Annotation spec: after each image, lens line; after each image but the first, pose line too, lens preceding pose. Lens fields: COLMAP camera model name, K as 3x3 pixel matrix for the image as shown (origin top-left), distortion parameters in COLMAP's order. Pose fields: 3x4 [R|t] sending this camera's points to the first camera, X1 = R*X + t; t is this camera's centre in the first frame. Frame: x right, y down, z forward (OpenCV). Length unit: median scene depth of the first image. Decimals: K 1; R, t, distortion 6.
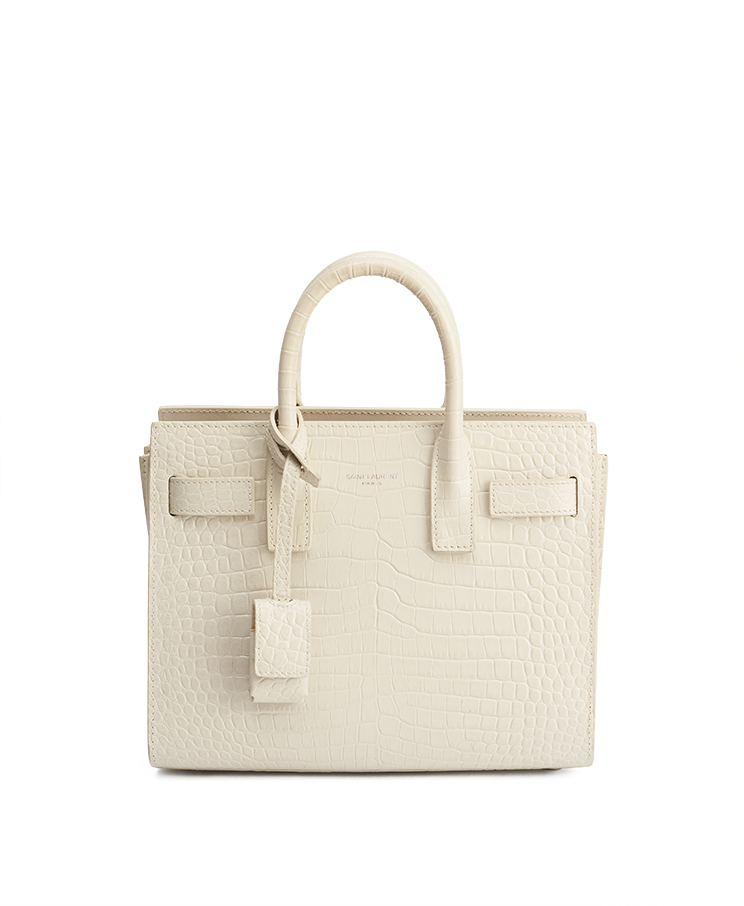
lens RADIAL K [[2104.2, 0, 375.7], [0, 2104.2, 445.6], [0, 0, 1]] dist [-0.065875, 0.000000]
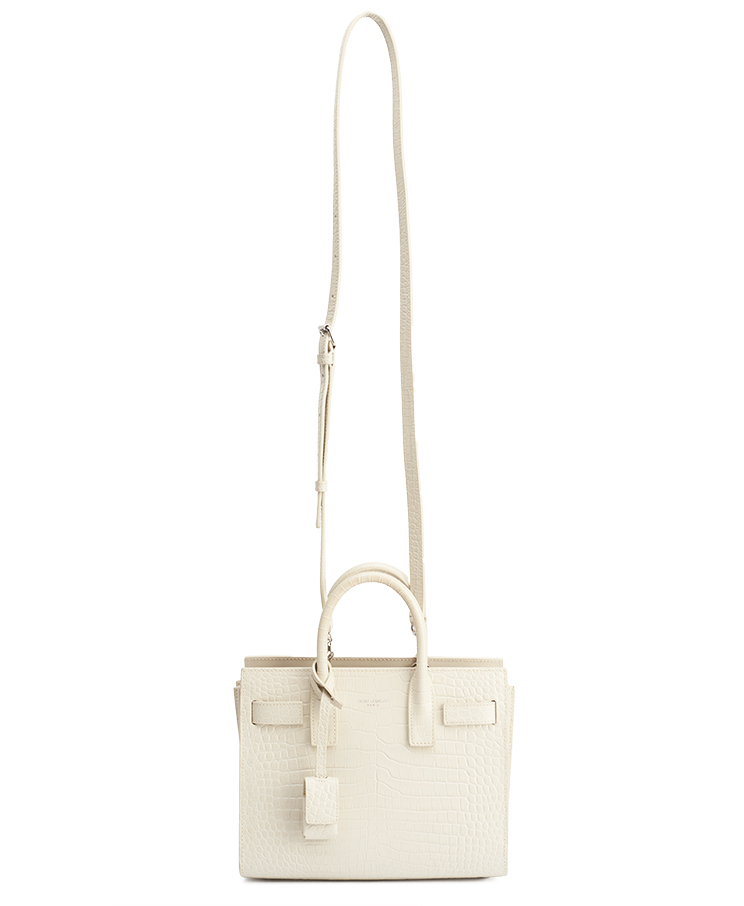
lens RADIAL K [[1868.9, 0, 378.6], [0, 1868.9, 449.4], [0, 0, 1]] dist [0.012268, 0.000000]
pose [[0.999977, -0.005312, -0.004308, 0.009939], [0.005139, 0.999222, -0.039097, -0.127216], [0.004512, 0.039074, 0.999226, -0.494418]]
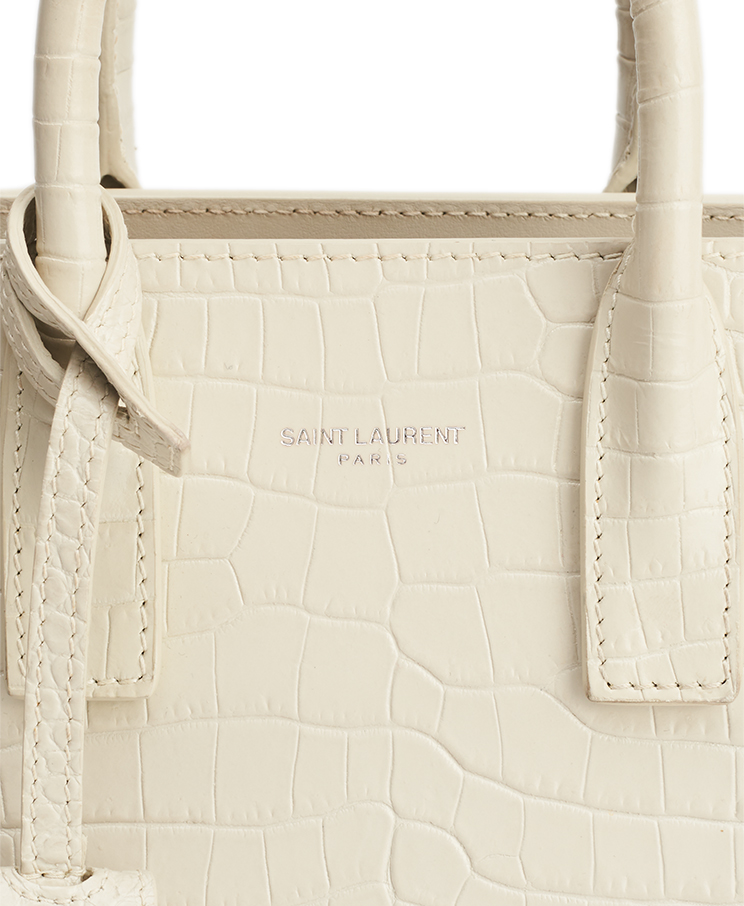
lens RADIAL K [[2637.1, 0, 372.8], [0, 2637.1, 457.7], [0, 0, 1]] dist [-0.249047, 0.000000]
pose [[0.999995, -0.001818, 0.002504, -0.002689], [0.001675, 0.998425, 0.056081, -0.002082], [-0.002602, -0.056077, 0.998423, 0.647752]]
